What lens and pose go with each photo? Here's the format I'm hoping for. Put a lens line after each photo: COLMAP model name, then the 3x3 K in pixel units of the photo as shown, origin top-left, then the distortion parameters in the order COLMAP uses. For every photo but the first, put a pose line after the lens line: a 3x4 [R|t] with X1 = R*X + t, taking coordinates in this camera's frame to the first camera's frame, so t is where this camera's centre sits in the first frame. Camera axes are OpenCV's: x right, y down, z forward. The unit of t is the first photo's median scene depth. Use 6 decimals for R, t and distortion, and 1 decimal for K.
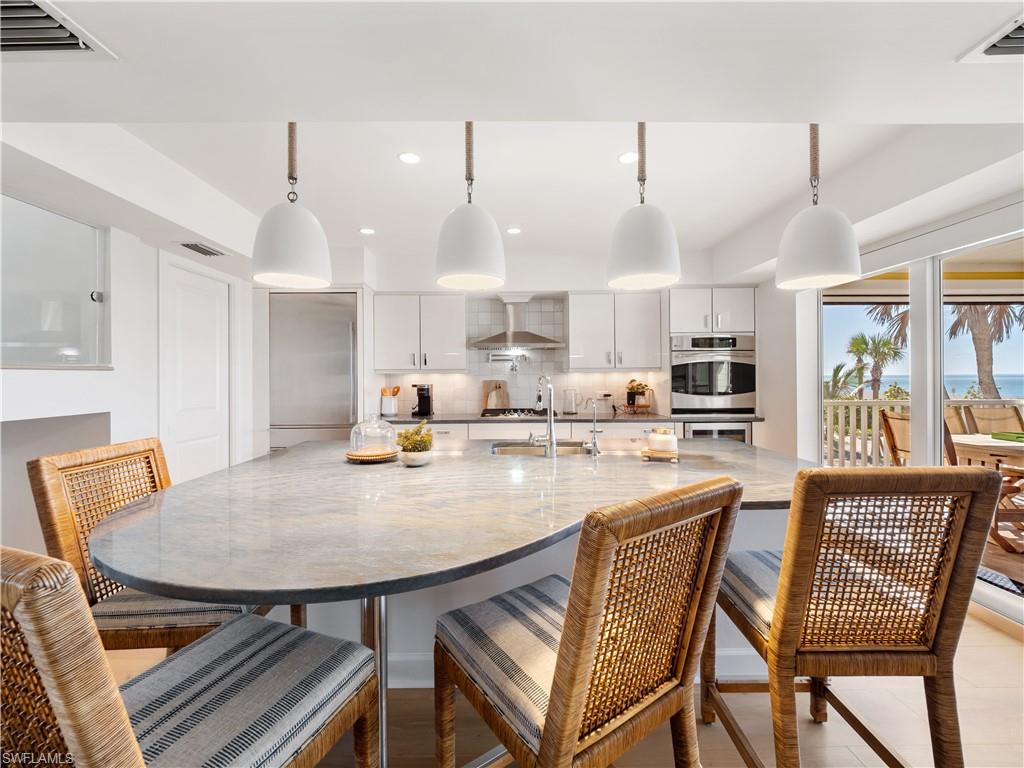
lens RADIAL K [[434.0, 0, 513.2], [0, 434.0, 380.1], [0, 0, 1]] dist [-0.007917, 0.001111]
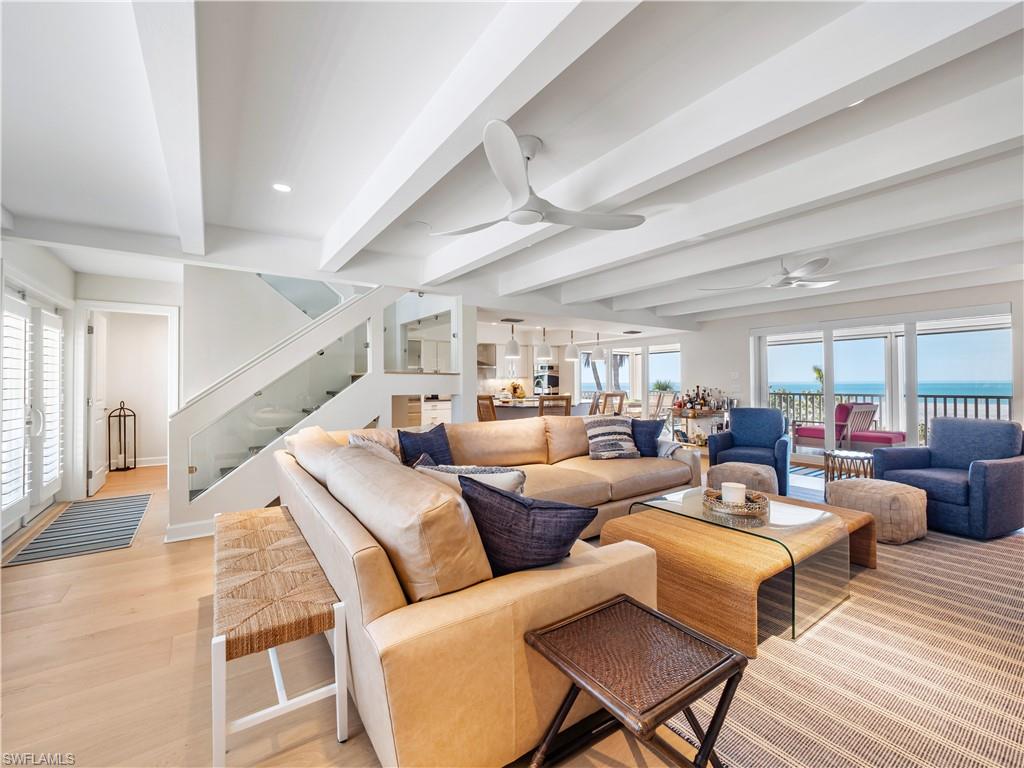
lens RADIAL K [[434.0, 0, 505.4], [0, 434.0, 381.7], [0, 0, 1]] dist [-0.007917, 0.001111]
pose [[0.828588, 0.003727, 0.559846, -1.122976], [0.003057, 0.999933, -0.011182, 0.024086], [-0.559850, 0.010977, 0.828521, -0.944206]]
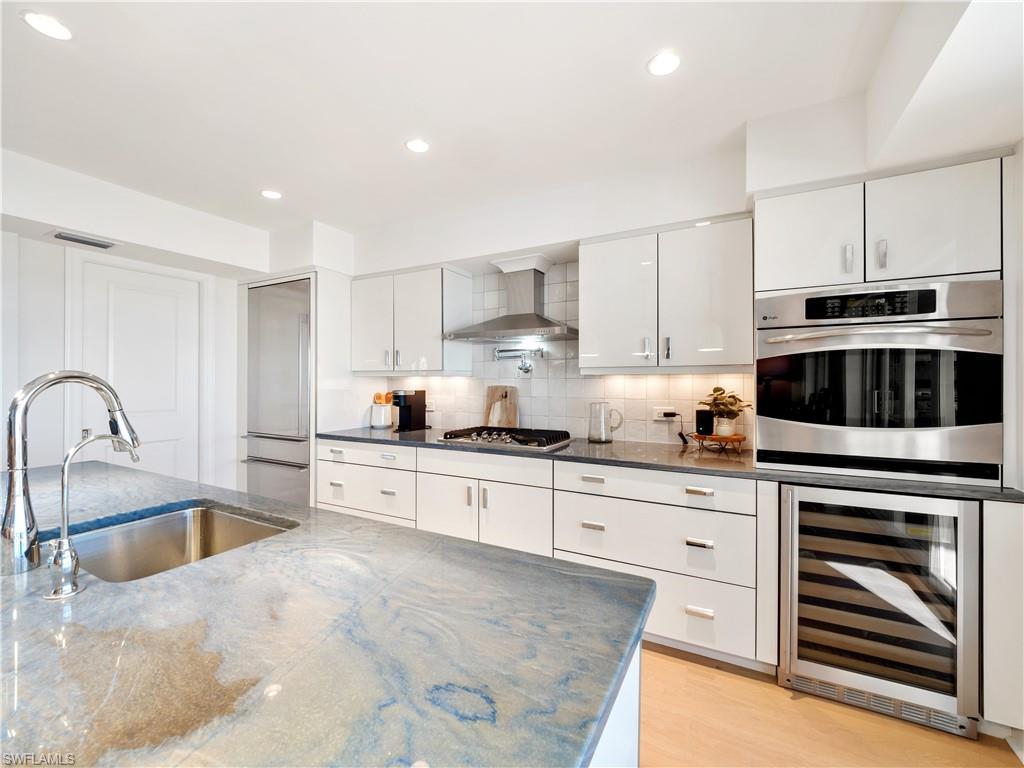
lens RADIAL K [[434.0, 0, 511.3], [0, 434.0, 383.2], [0, 0, 1]] dist [-0.007917, 0.001111]
pose [[0.874527, 0.007296, -0.484922, 0.339436], [-0.008823, 0.999961, -0.000866, -0.004186], [0.484897, 0.005036, 0.874557, 0.424445]]
